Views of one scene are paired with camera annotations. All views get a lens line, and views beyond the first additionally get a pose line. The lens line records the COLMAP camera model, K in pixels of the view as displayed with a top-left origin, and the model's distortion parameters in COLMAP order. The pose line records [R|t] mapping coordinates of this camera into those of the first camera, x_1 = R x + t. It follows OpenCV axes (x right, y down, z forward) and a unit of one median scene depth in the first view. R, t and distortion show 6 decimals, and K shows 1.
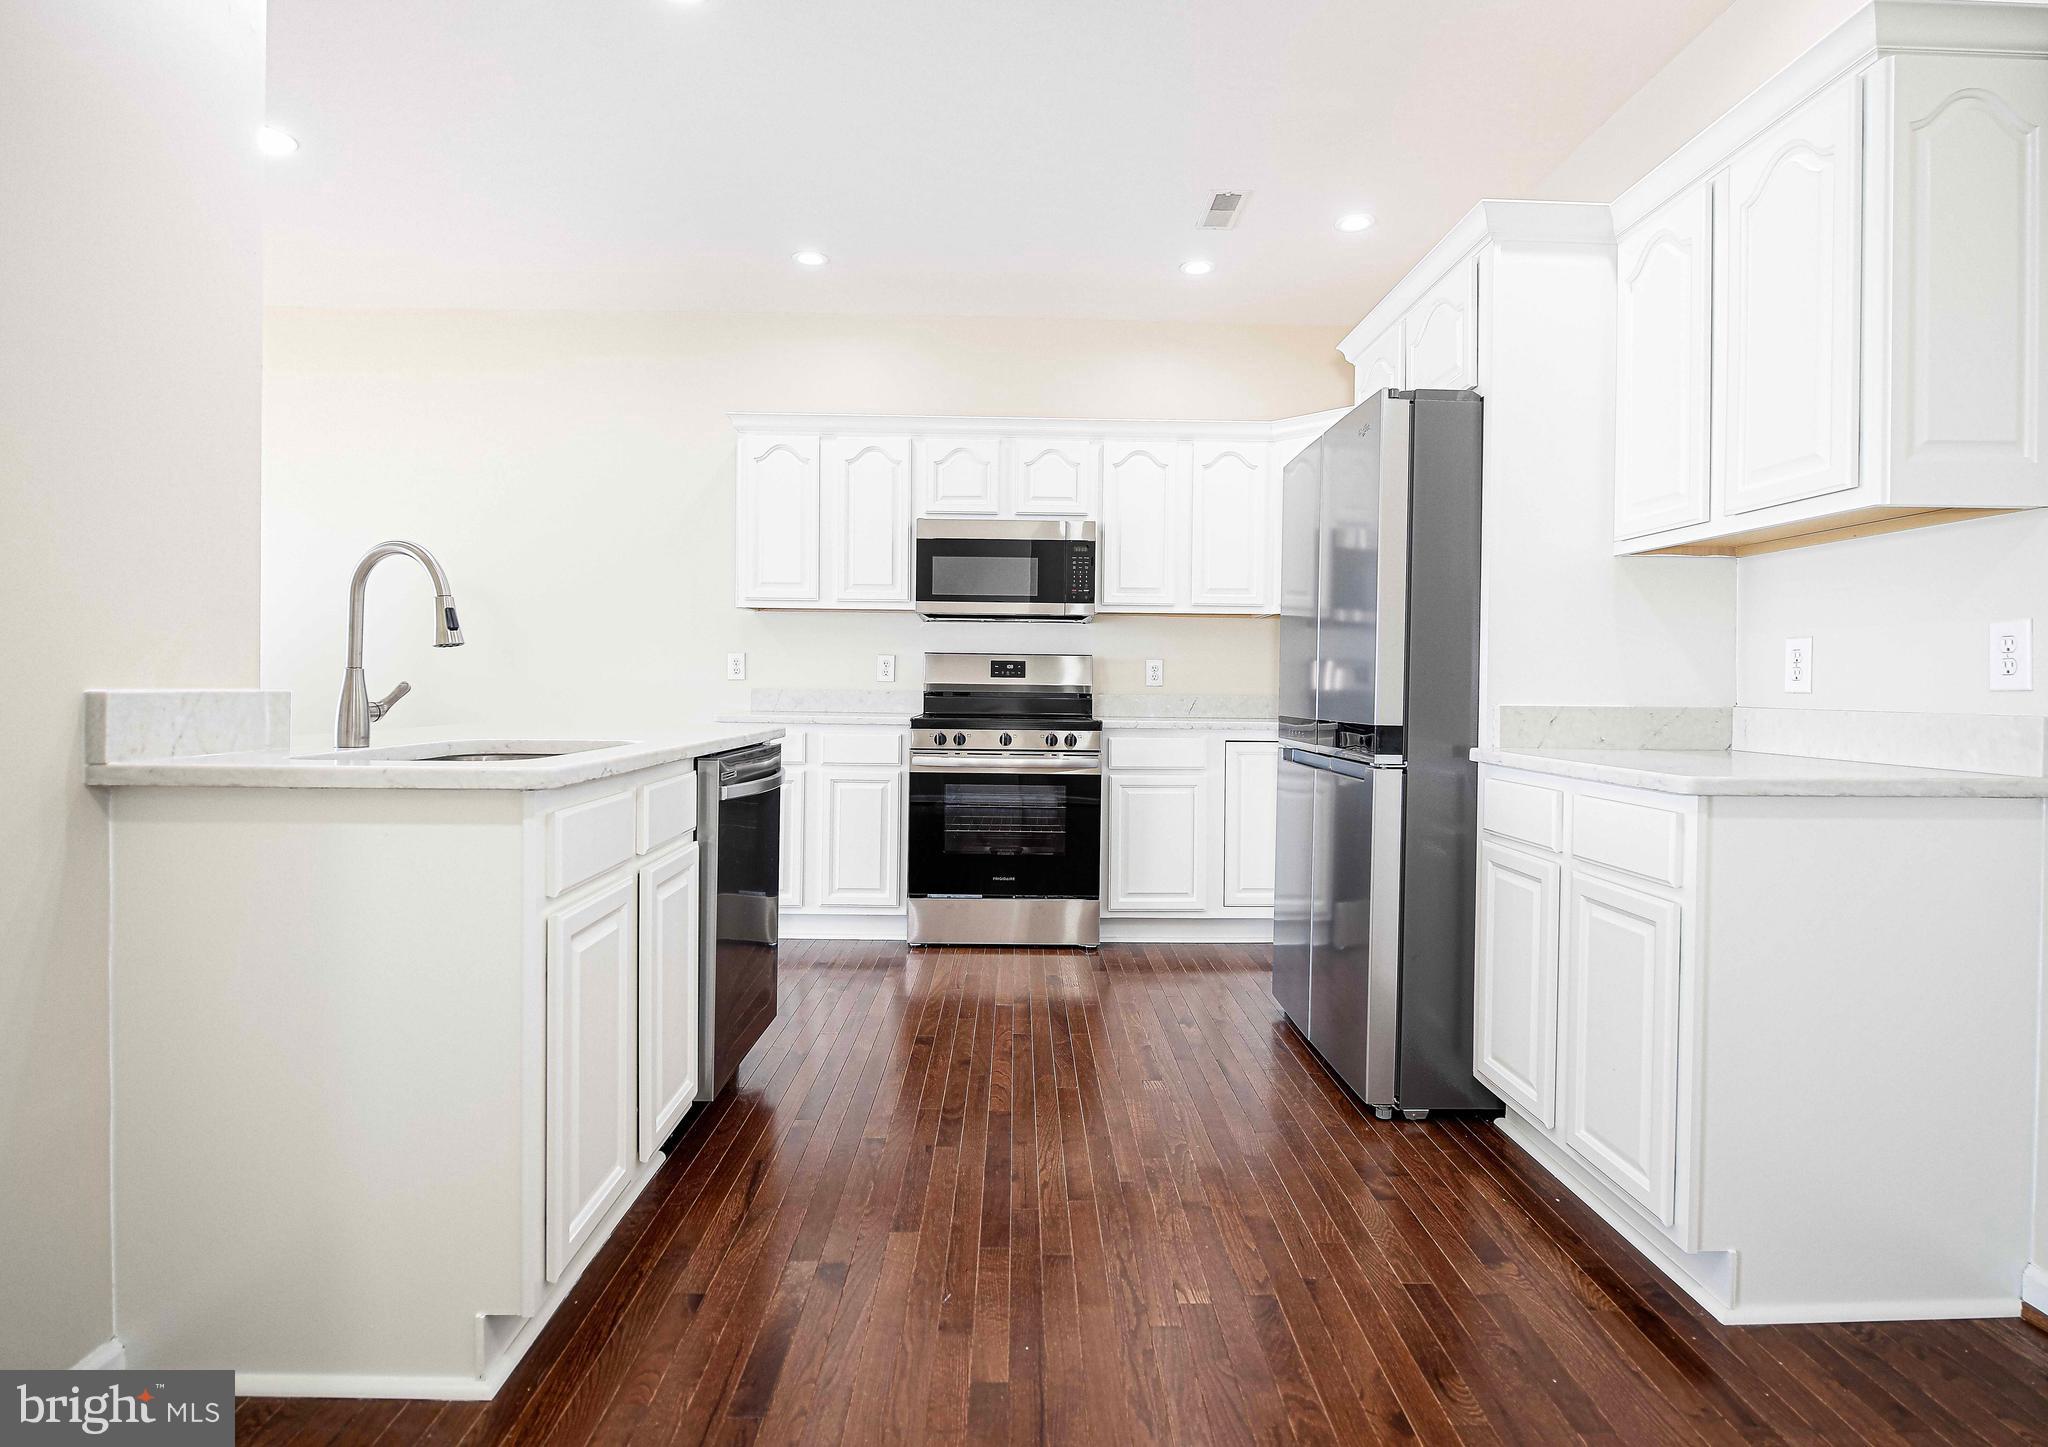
lens RADIAL K [[1082.8, 0, 1001.4], [0, 1082.8, 691.8], [0, 0, 1]] dist [-0.010298, -0.001258]
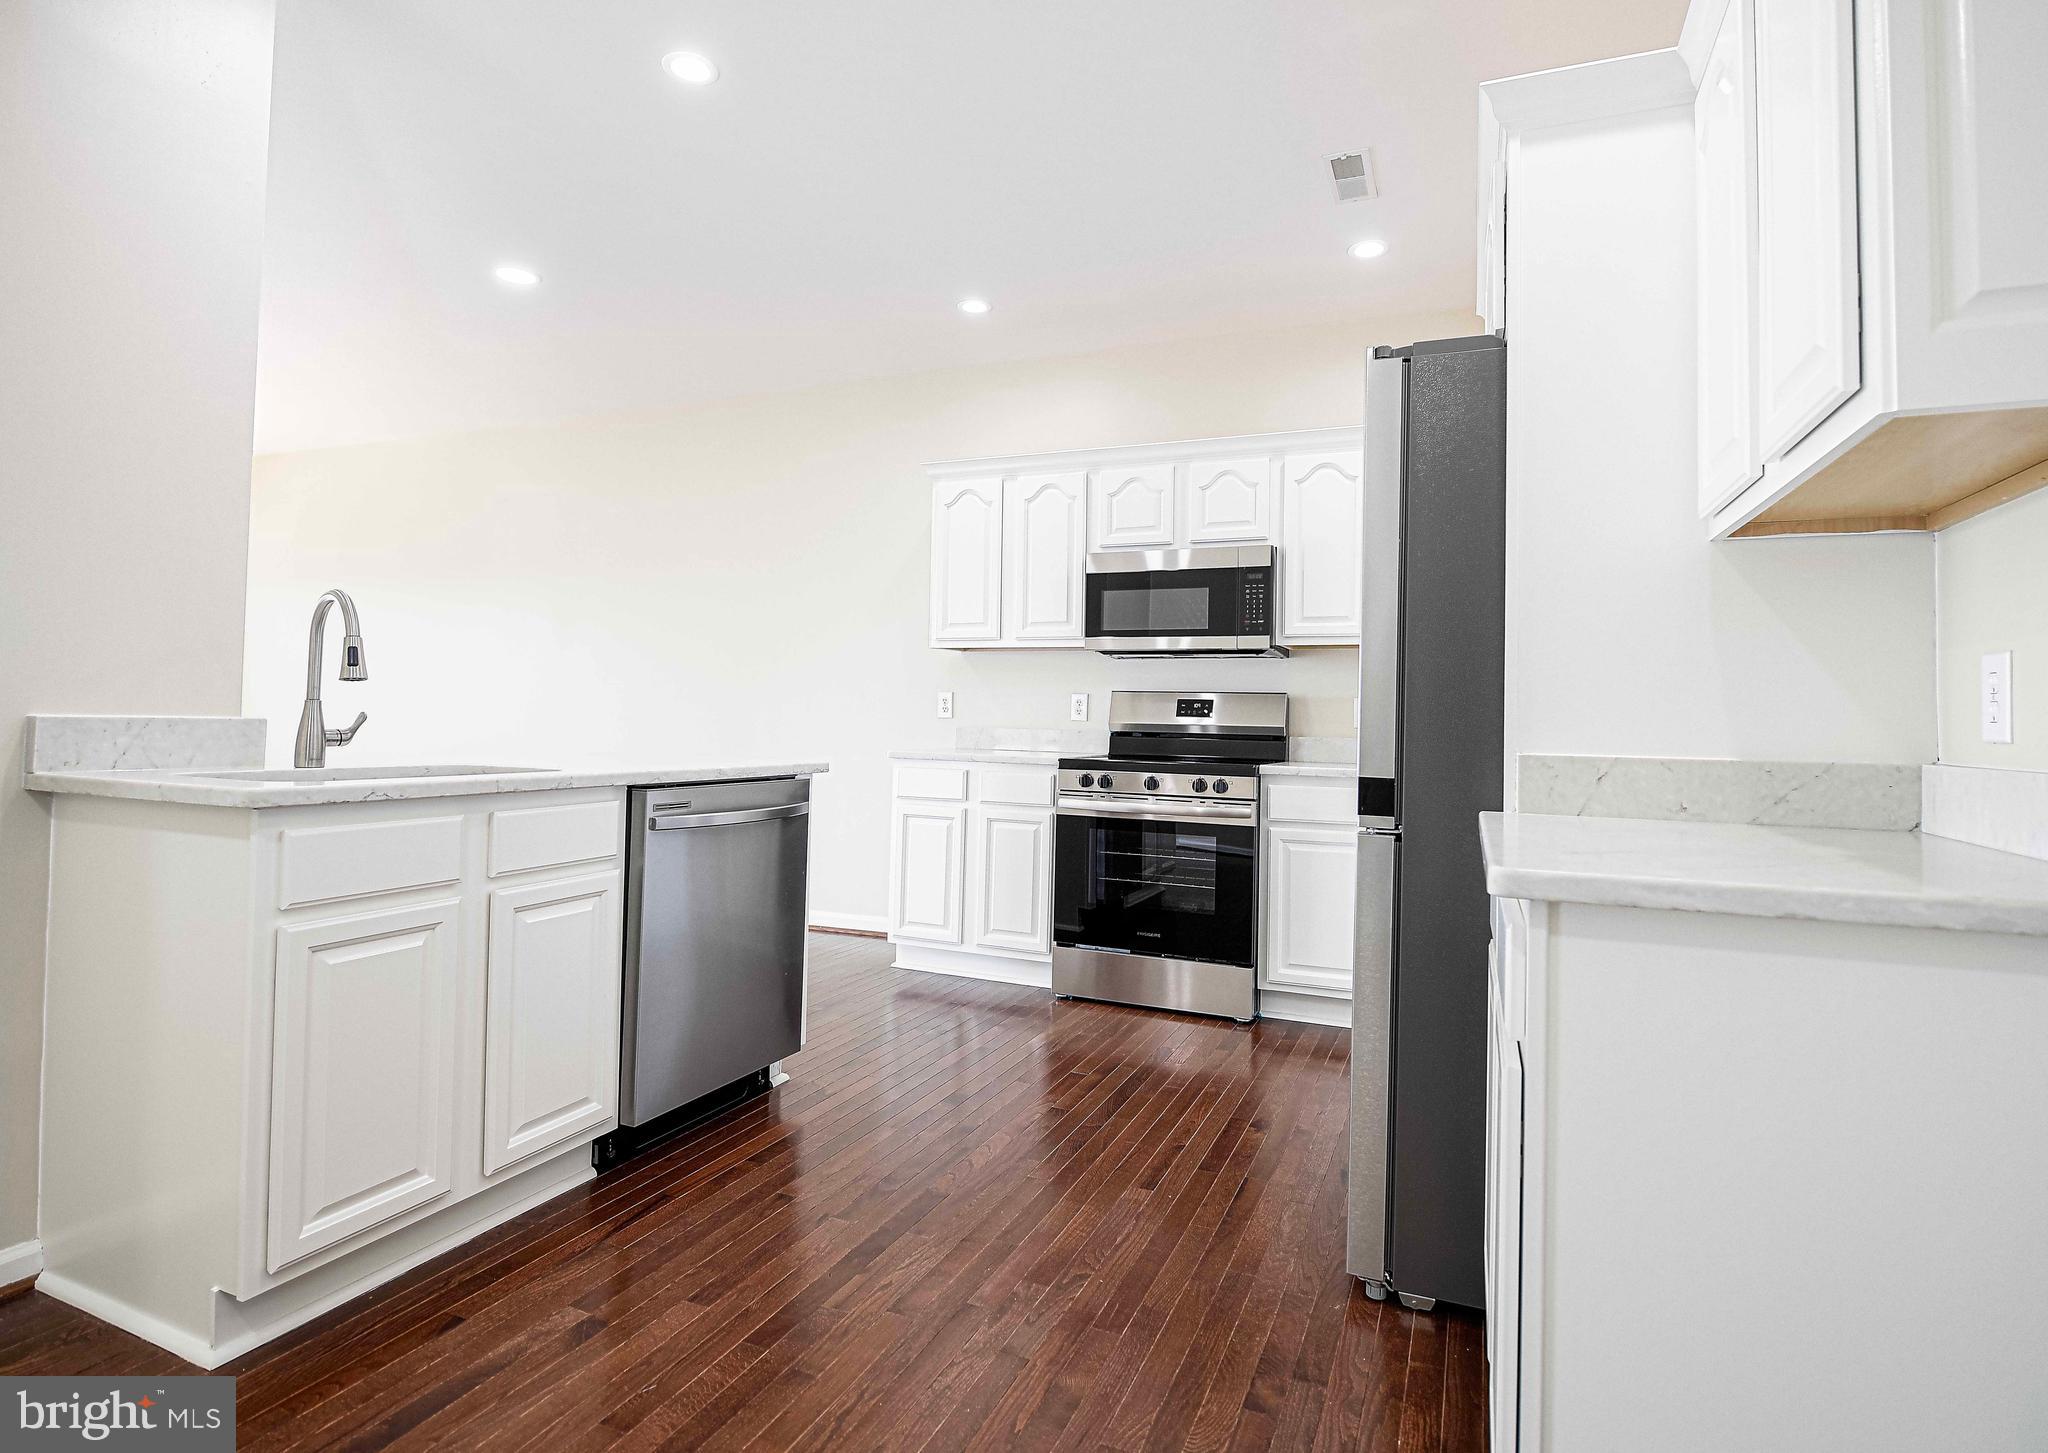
lens RADIAL K [[1041.6, 0, 1053.4], [0, 1041.6, 685.4], [0, 0, 1]] dist [-0.008660, -0.004878]
pose [[0.913462, -0.006354, -0.406875, 0.311957], [-0.012772, 0.998938, -0.044274, 0.000760], [0.406724, 0.045639, 0.912410, 0.157250]]
